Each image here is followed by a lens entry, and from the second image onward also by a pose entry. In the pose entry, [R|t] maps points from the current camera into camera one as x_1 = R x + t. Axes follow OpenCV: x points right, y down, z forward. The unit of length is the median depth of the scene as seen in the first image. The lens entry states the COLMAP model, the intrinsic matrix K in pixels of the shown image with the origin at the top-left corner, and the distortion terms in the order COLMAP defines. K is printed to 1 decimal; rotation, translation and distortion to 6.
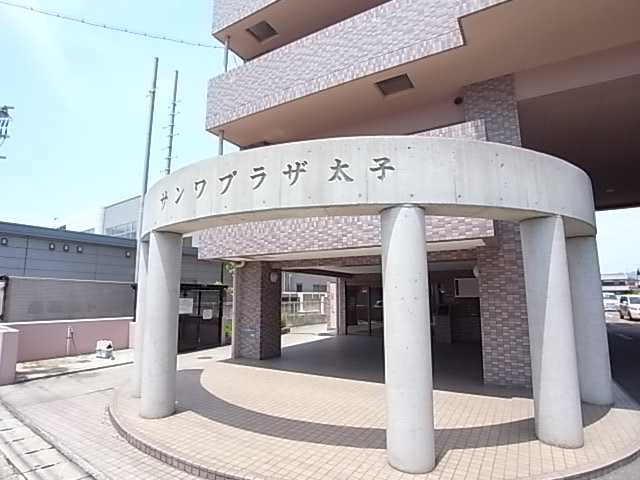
lens RADIAL K [[345.0, 0, 319.7], [0, 345.0, 230.3], [0, 0, 1]] dist [-0.045413, 0.000280]
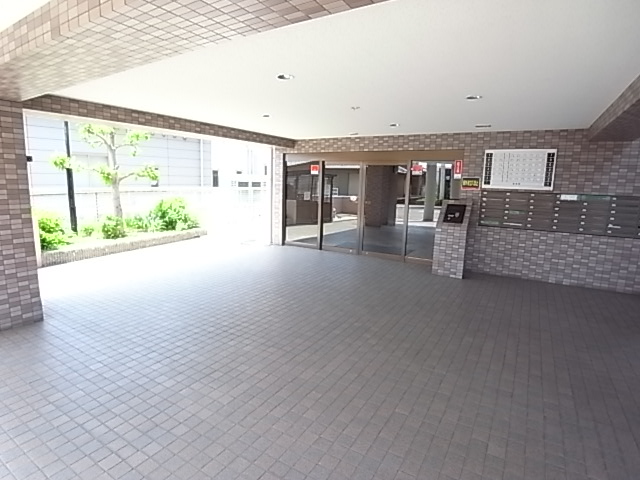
lens RADIAL K [[345.0, 0, 319.7], [0, 345.0, 230.3], [0, 0, 1]] dist [-0.045413, 0.000280]
pose [[0.998423, 0.027817, -0.048752, 0.168824], [-0.010315, 0.944702, 0.327767, 0.085390], [0.055174, -0.326748, 0.943500, 0.453464]]
